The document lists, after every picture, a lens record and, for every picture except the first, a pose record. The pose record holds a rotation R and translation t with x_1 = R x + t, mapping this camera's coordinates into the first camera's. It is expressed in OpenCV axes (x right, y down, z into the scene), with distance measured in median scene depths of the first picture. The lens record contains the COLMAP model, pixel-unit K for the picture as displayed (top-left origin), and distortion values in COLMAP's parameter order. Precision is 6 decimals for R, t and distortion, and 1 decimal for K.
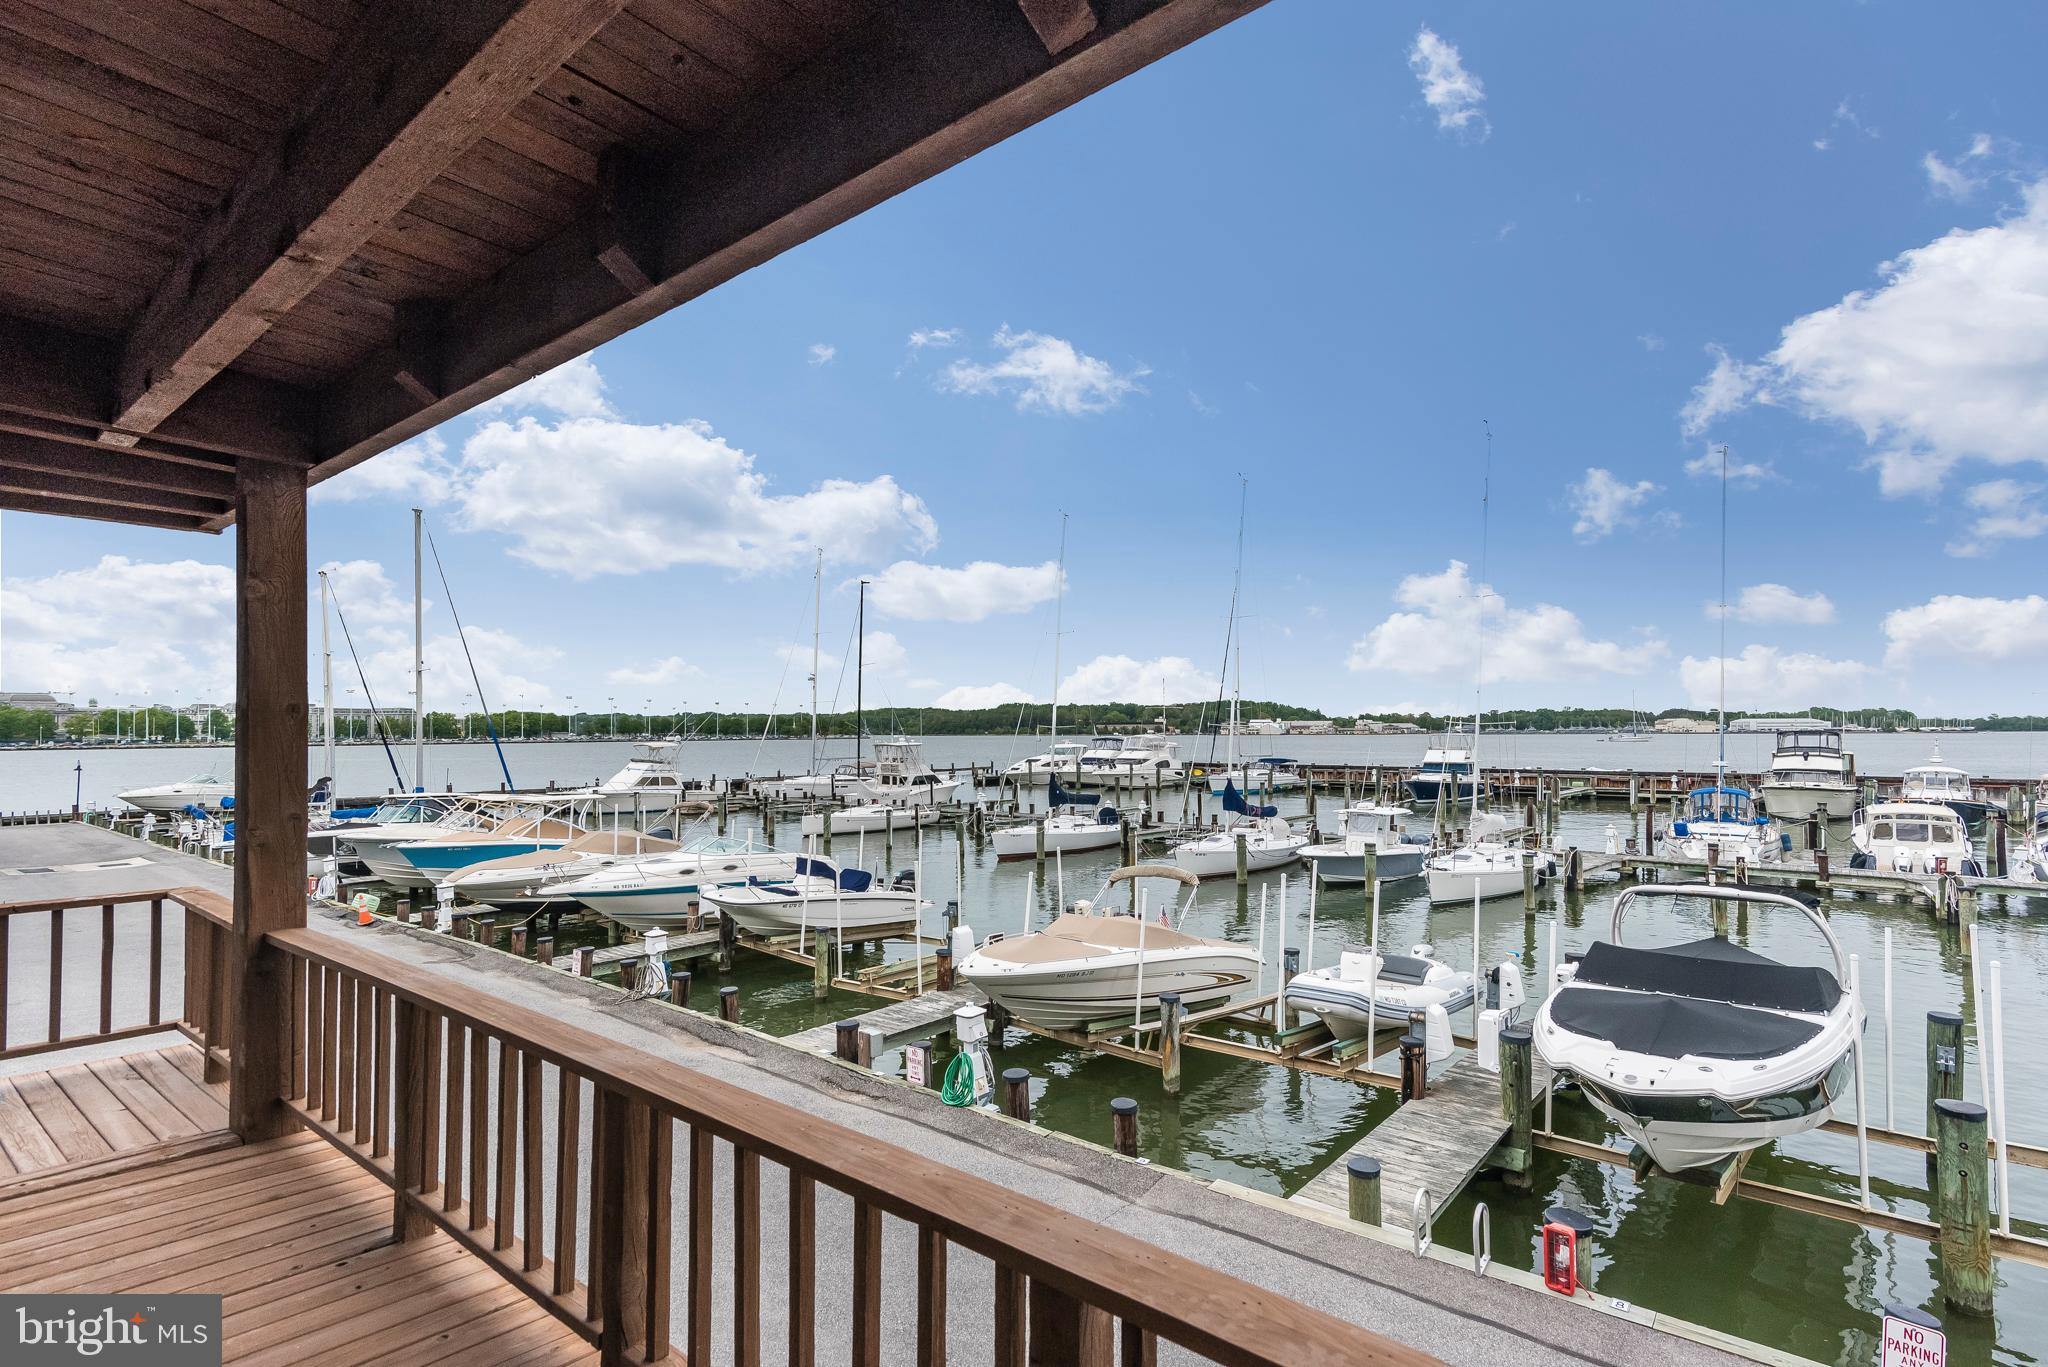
lens RADIAL K [[1066.2, 0, 1029.3], [0, 1066.2, 754.9], [0, 0, 1]] dist [0.026812, -0.000123]
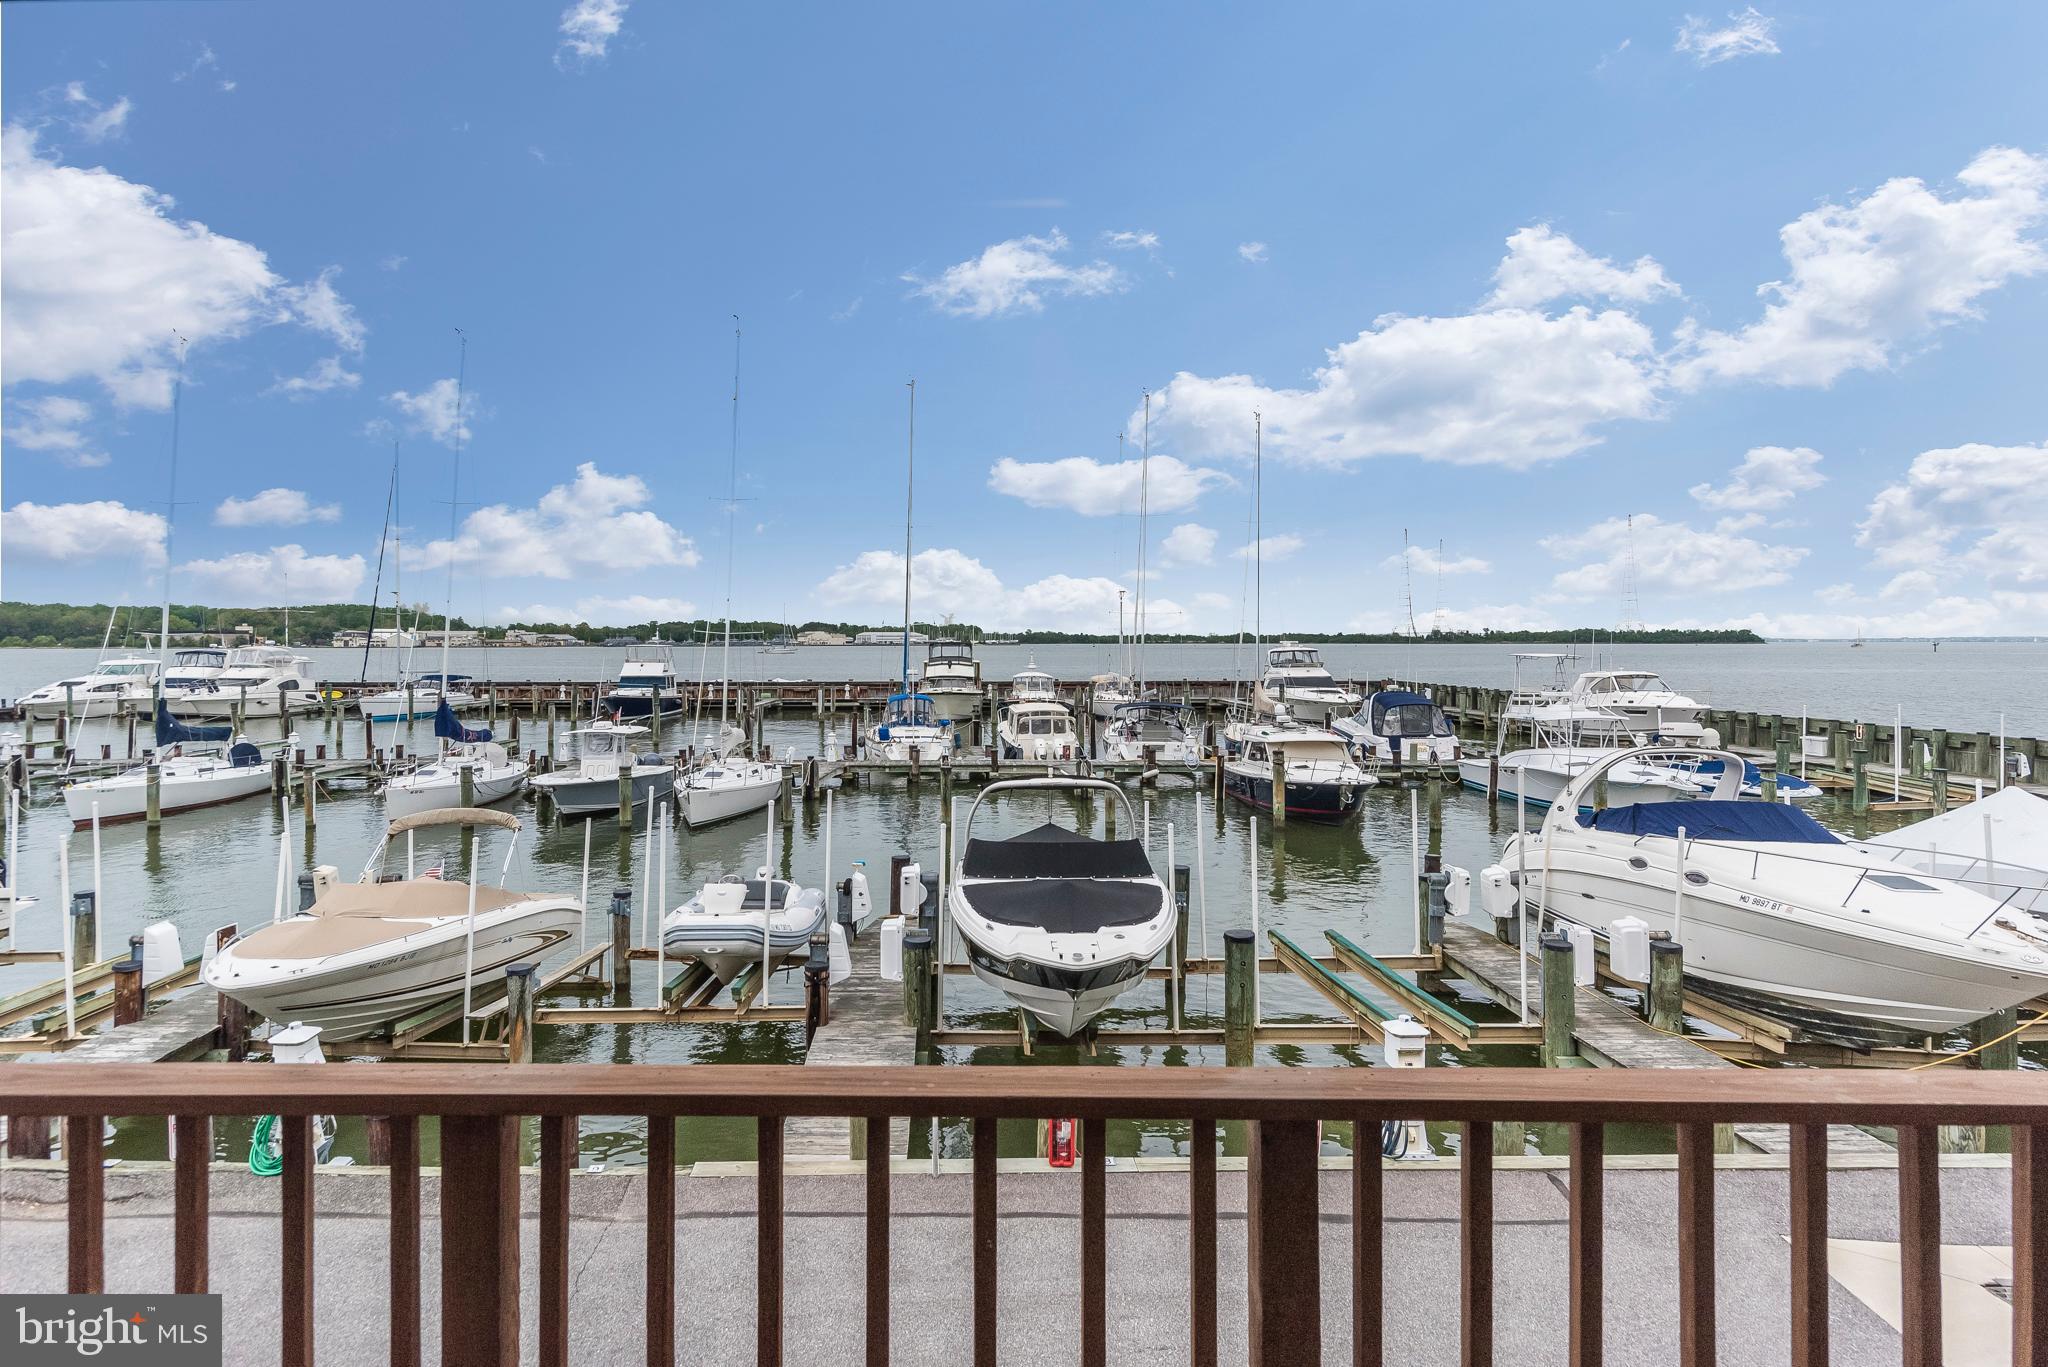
lens RADIAL K [[1174.5, 0, 1024.0], [0, 1174.5, 683.5], [0, 0, 1]] dist [0.000190, -0.000021]
pose [[0.758721, -0.021933, 0.651046, -0.046463], [0.014012, 0.999751, 0.017351, 0.000920], [-0.651265, -0.004042, 0.758840, 0.026716]]
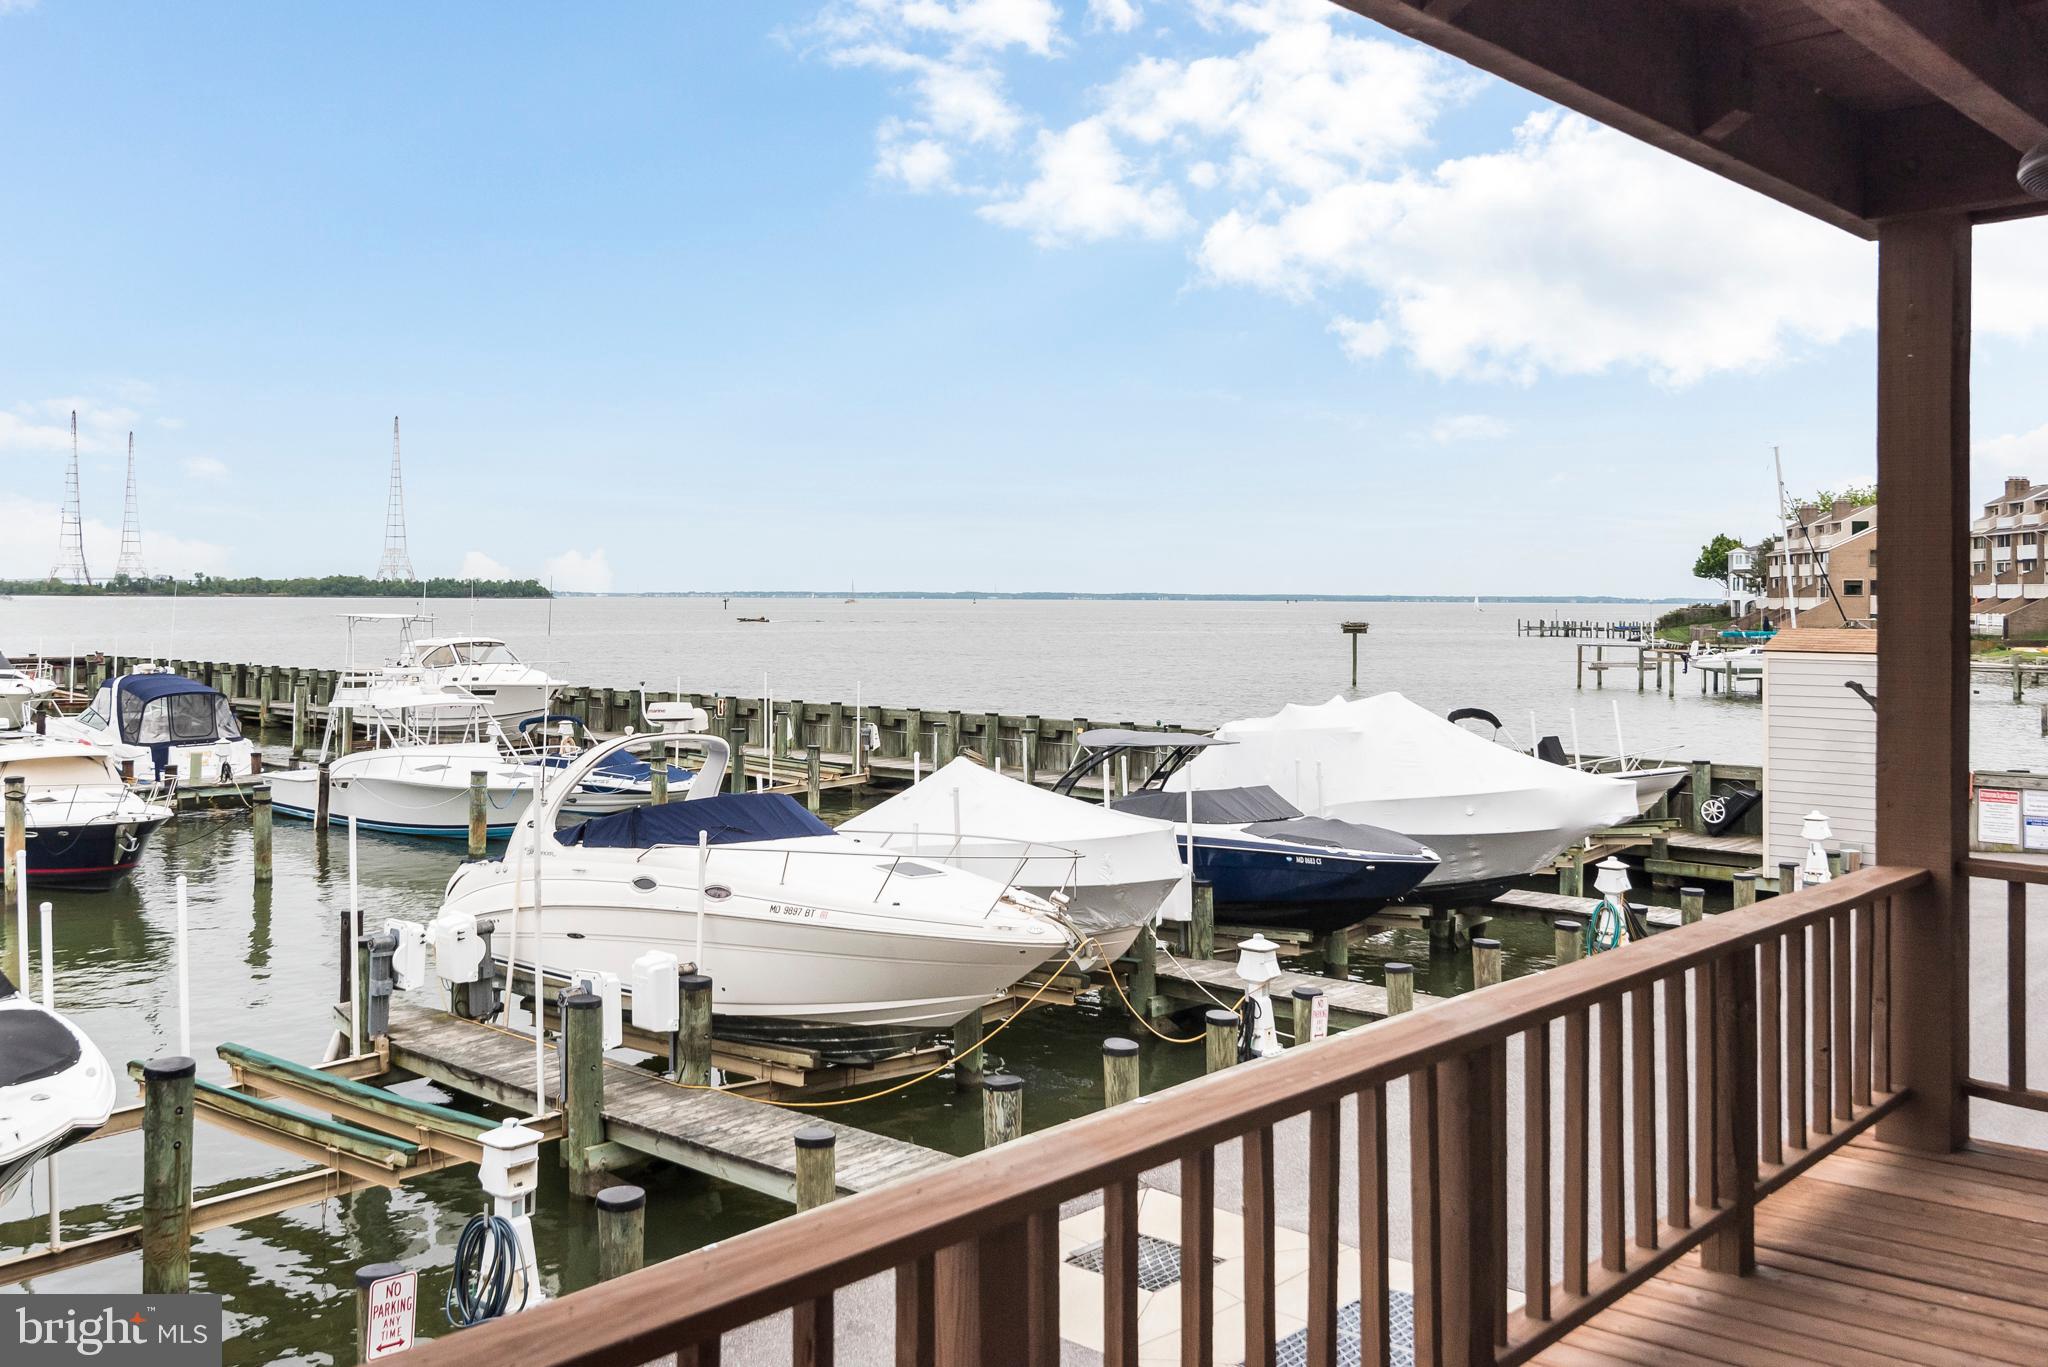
lens RADIAL K [[1770.9, 0, 1024.0], [0, 1770.9, 683.5], [0, 0, 1]] dist [0.001844, 0.003271]
pose [[0.018411, -0.046418, 0.998752, -0.089128], [0.015465, 0.998815, 0.046136, -0.001194], [-0.999711, 0.014596, 0.019107, 0.075418]]
